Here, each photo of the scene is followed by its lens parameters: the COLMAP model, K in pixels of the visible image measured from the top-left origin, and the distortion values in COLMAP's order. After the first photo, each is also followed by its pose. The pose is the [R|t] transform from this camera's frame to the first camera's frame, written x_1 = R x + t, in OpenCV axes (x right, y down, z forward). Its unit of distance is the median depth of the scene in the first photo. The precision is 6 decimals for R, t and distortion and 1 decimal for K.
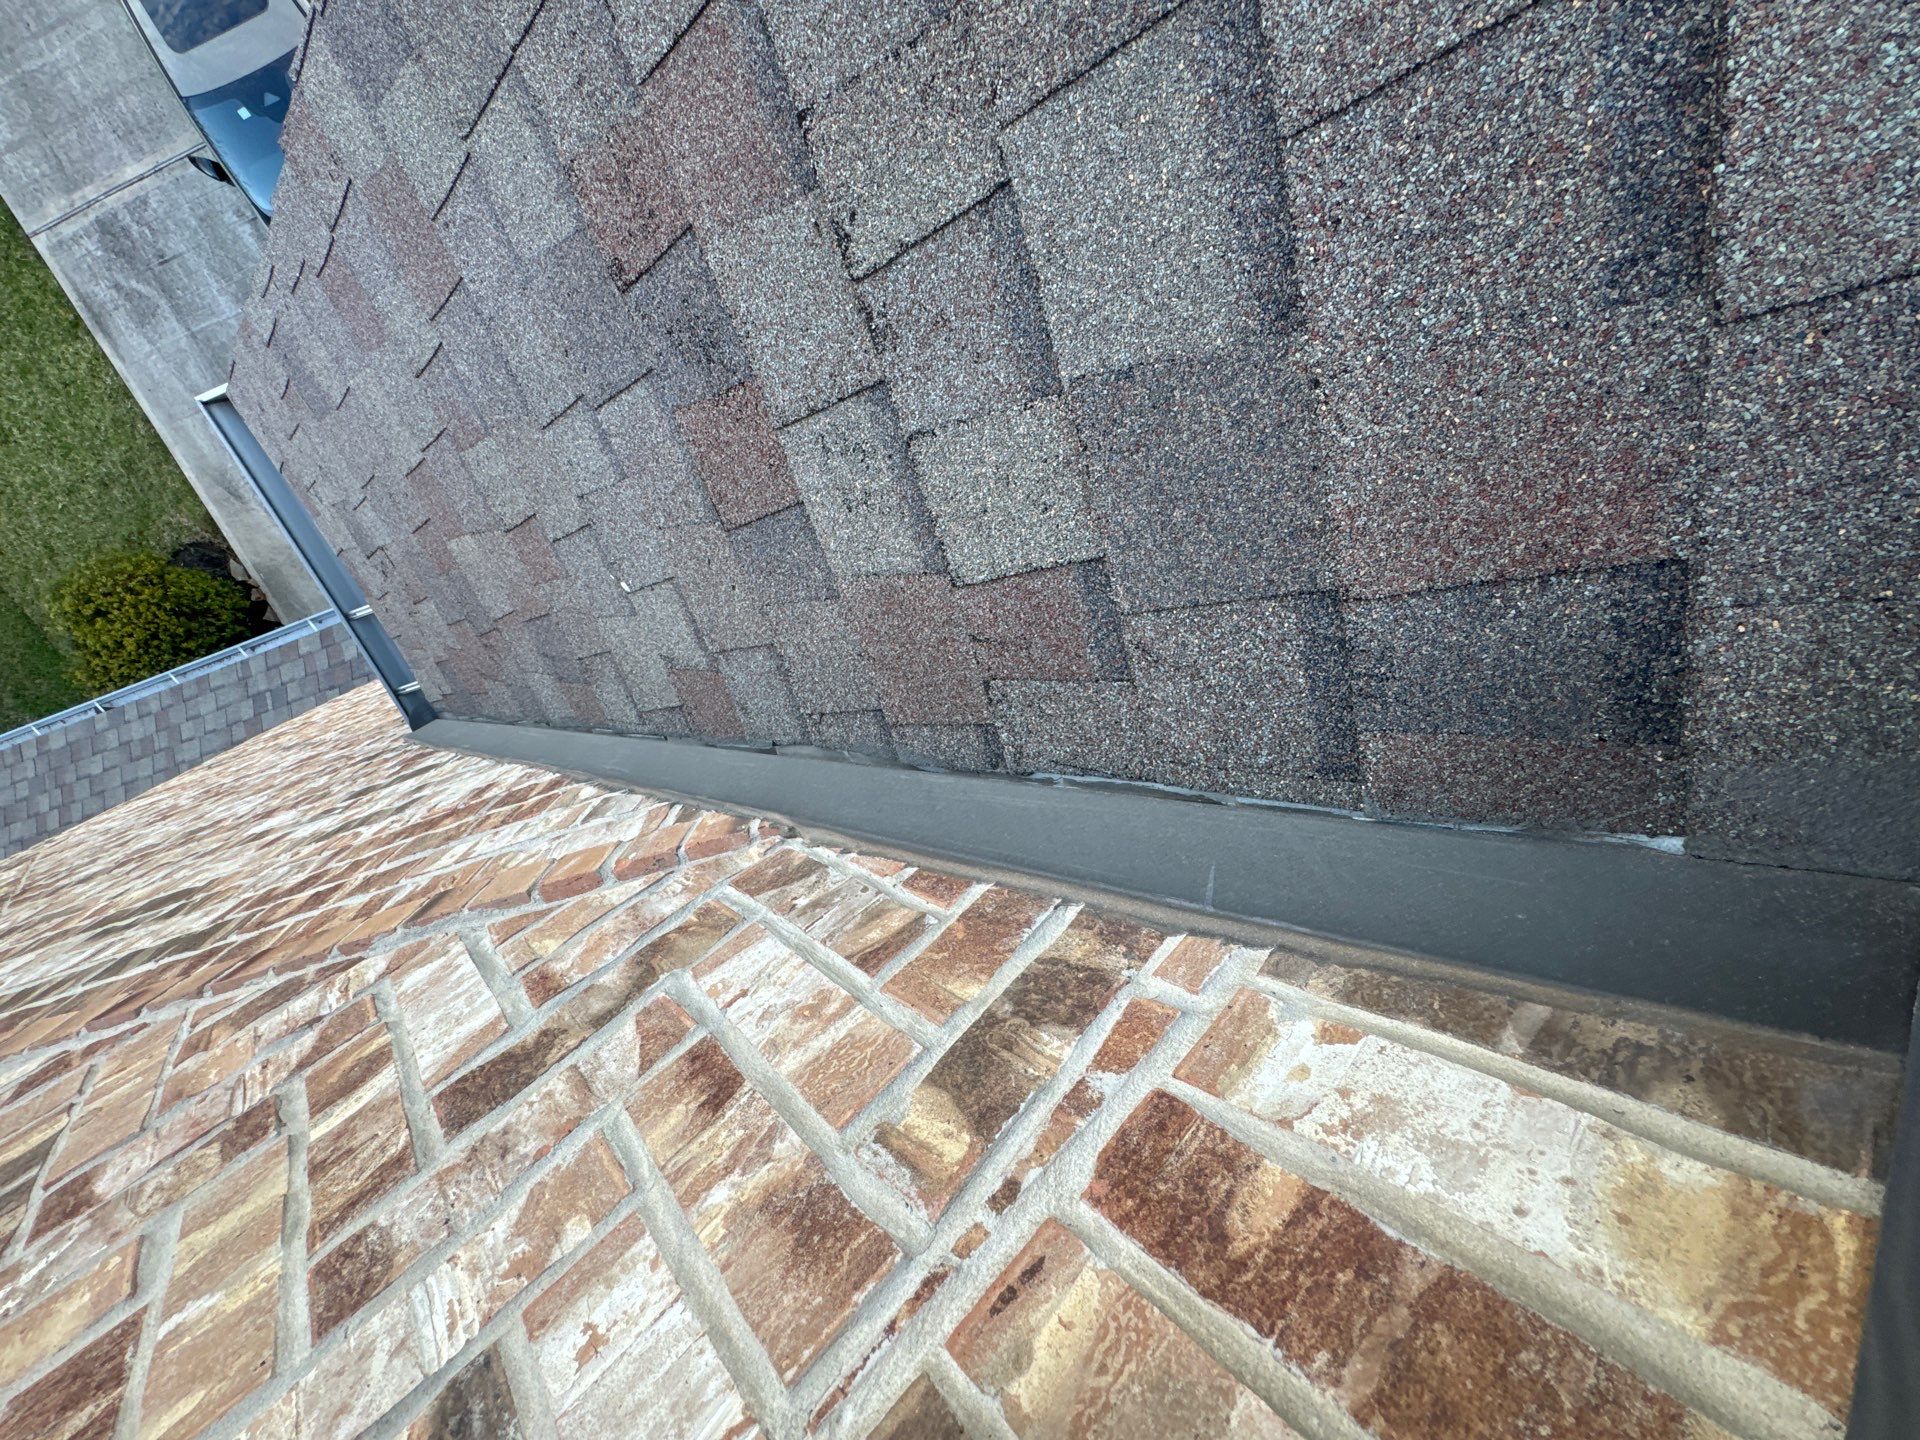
lens RADIAL K [[775.8, 0, 960.7], [0, 775.8, 719.3], [0, 0, 1]] dist [0.001668, -0.000102]
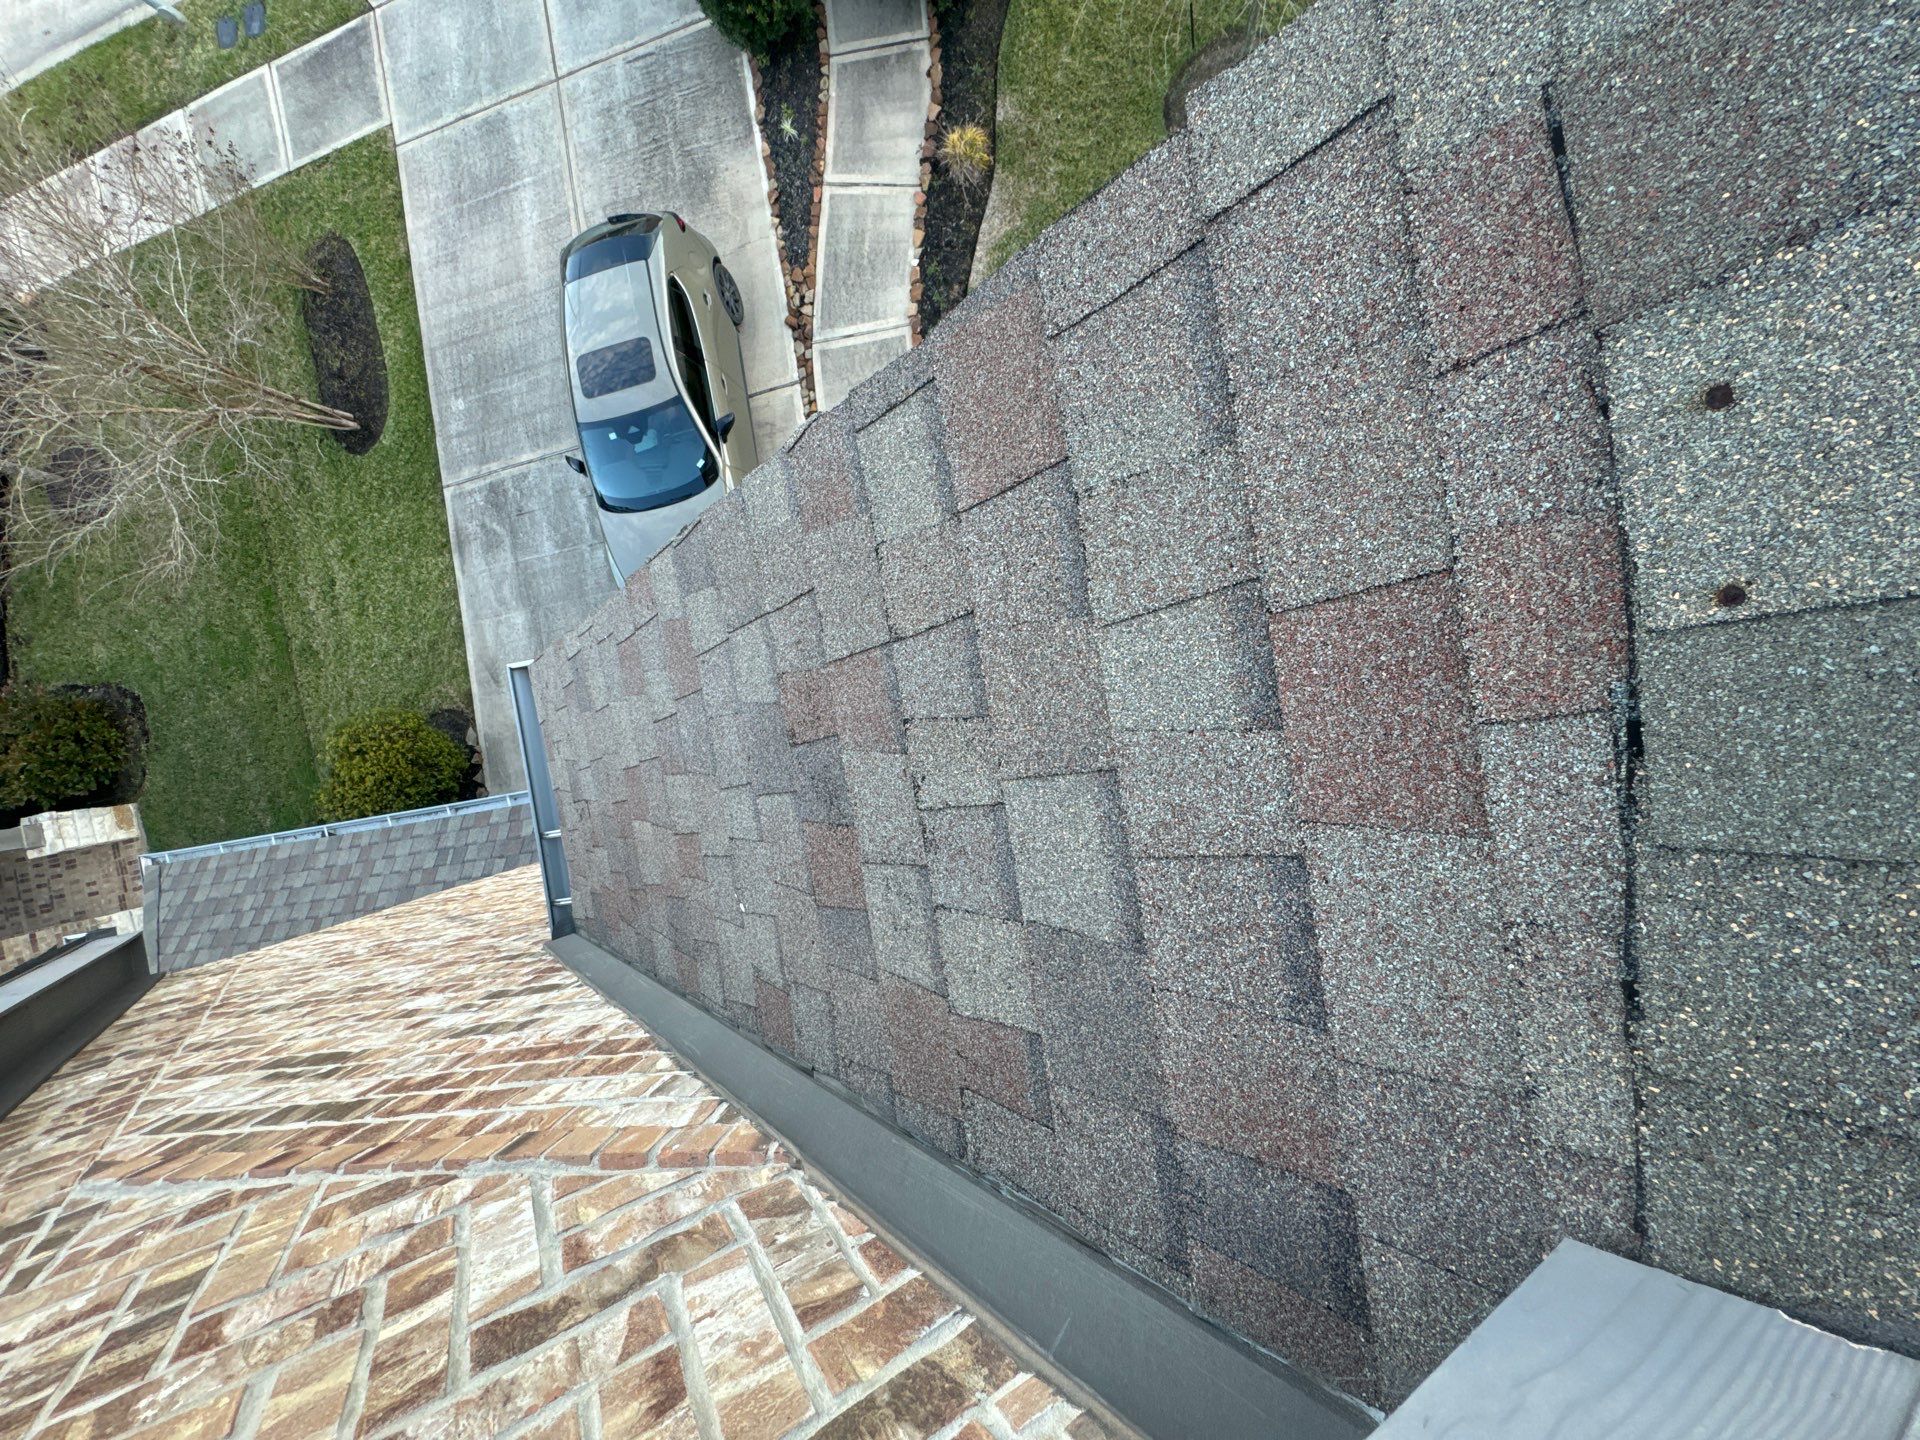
lens RADIAL K [[775.8, 0, 958.8], [0, 775.8, 721.3], [0, 0, 1]] dist [0.001668, -0.000102]
pose [[0.967856, 0.168271, -0.186920, 0.157523], [-0.219918, 0.926822, -0.304364, -0.209555], [0.122025, 0.335688, 0.934036, -0.395206]]
